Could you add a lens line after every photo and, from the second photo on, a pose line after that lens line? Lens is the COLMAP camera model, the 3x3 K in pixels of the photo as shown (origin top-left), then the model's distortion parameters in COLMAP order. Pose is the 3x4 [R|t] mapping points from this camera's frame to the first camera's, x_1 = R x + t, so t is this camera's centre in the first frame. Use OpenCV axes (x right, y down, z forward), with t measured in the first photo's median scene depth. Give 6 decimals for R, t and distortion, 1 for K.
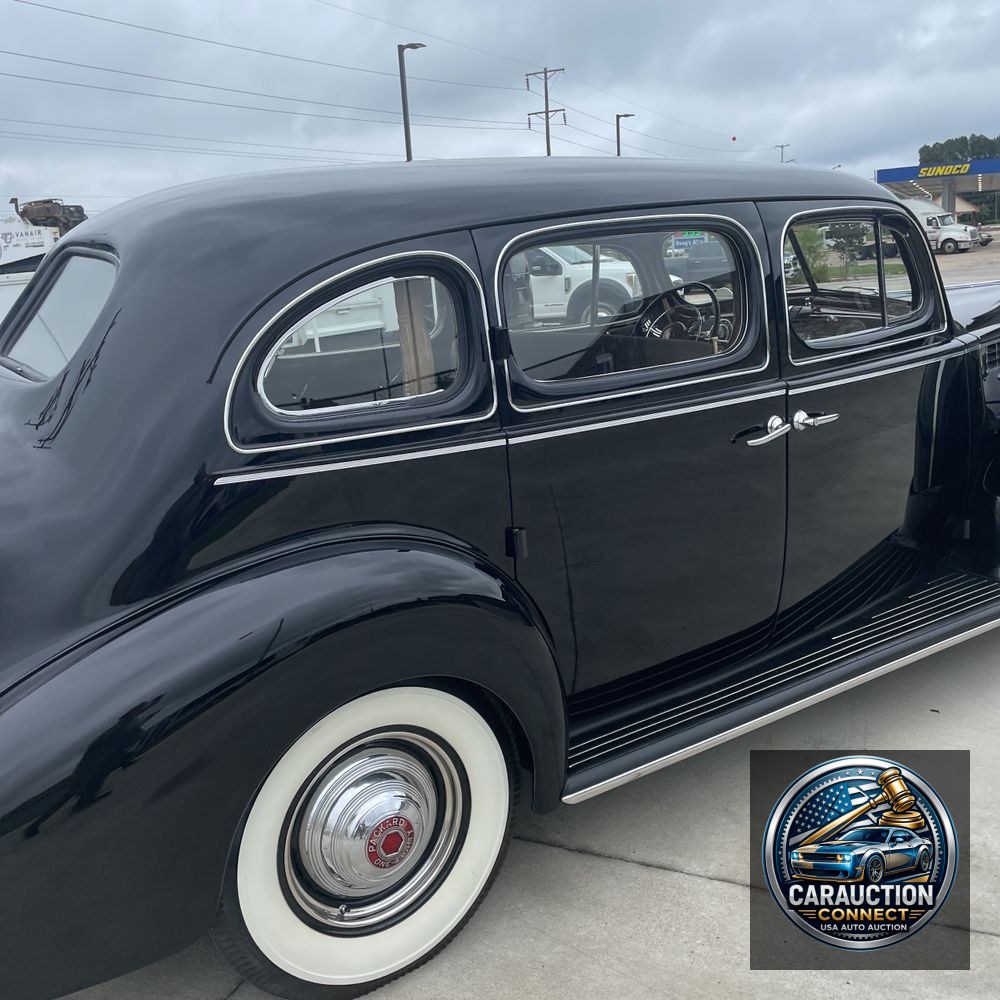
lens RADIAL K [[1007.2, 0, 500.0], [0, 1007.2, 500.0], [0, 0, 1]] dist [0.098768, -0.132882]
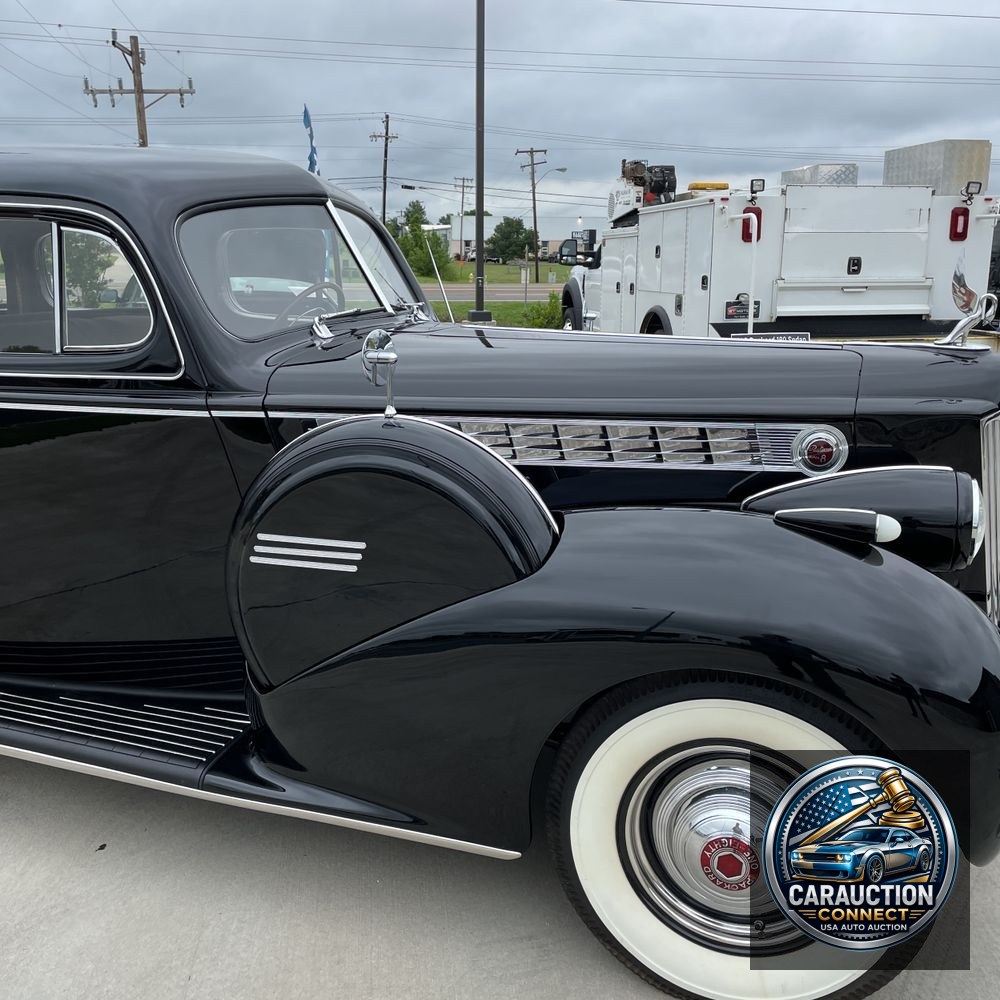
lens RADIAL K [[1007.2, 0, 500.0], [0, 1007.2, 500.0], [0, 0, 1]] dist [0.098768, -0.132882]
pose [[0.575492, 0.263508, -0.774191, 1.386546], [-0.226502, 0.960992, 0.158718, -0.300089], [0.785815, 0.084015, 0.612729, 0.892390]]
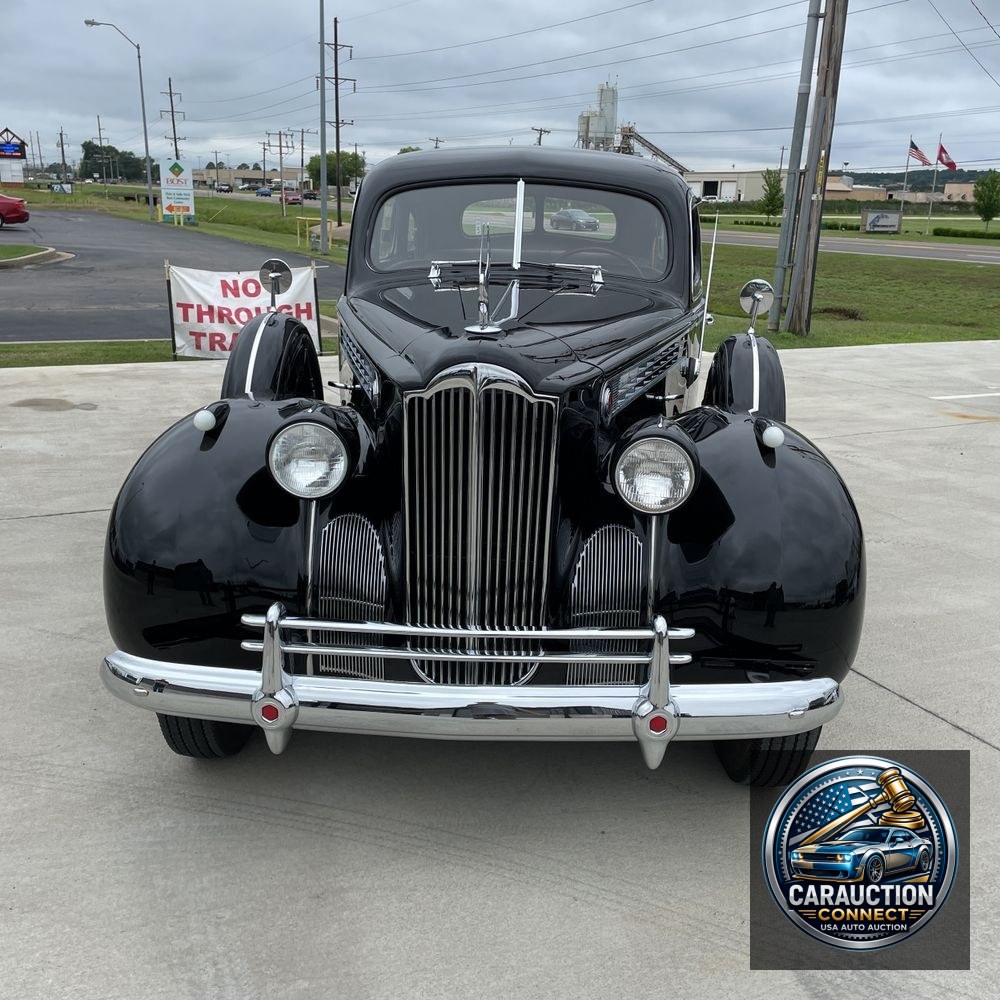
lens RADIAL K [[1008.9, 0, 520.9], [0, 1008.9, 495.5], [0, 0, 1]] dist [0.105096, -0.140992]
pose [[-0.594365, 0.267838, -0.758283, 1.556267], [-0.174598, 0.877440, 0.446782, -0.635699], [0.785013, 0.397946, -0.474756, 2.209394]]
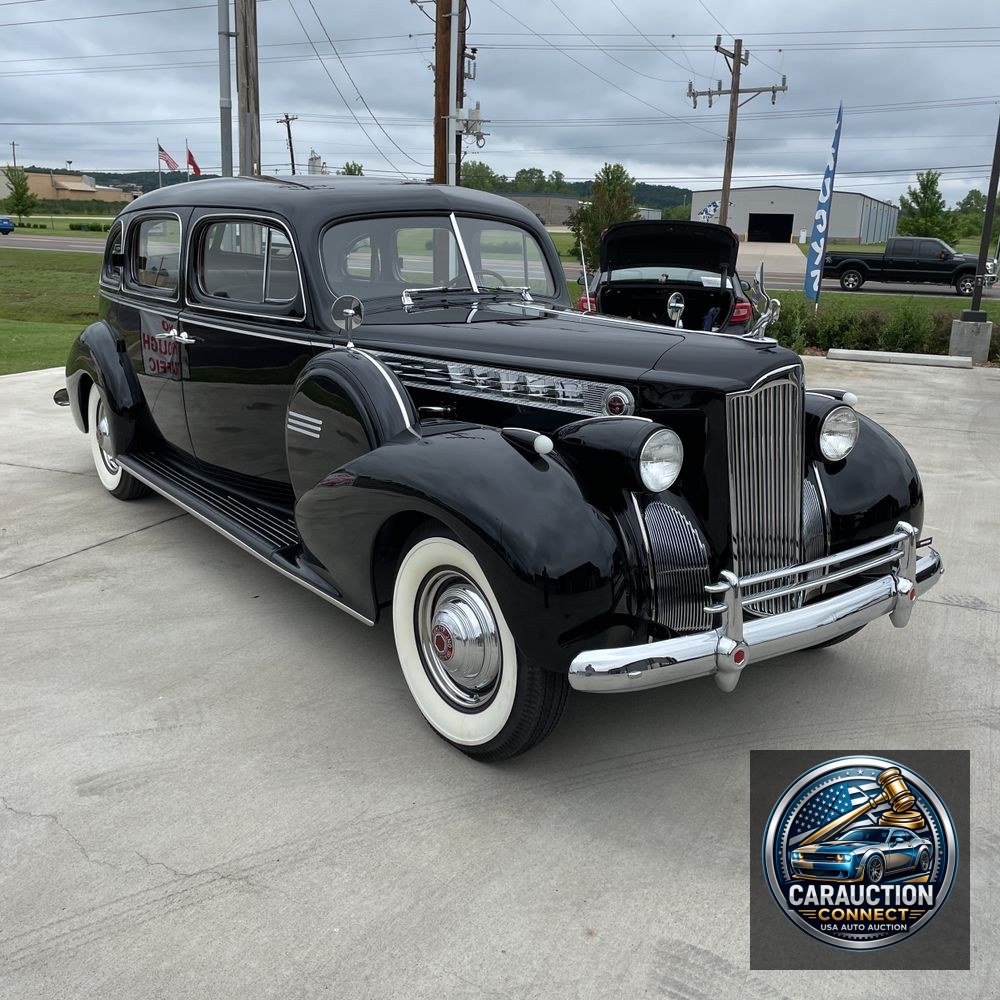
lens RADIAL K [[1007.2, 0, 500.0], [0, 1007.2, 500.0], [0, 0, 1]] dist [0.098768, -0.132882]
pose [[0.032529, 0.324240, -0.945415, 1.999875], [-0.256892, 0.916849, 0.305604, -0.483118], [0.965892, 0.232929, 0.113119, 1.371133]]
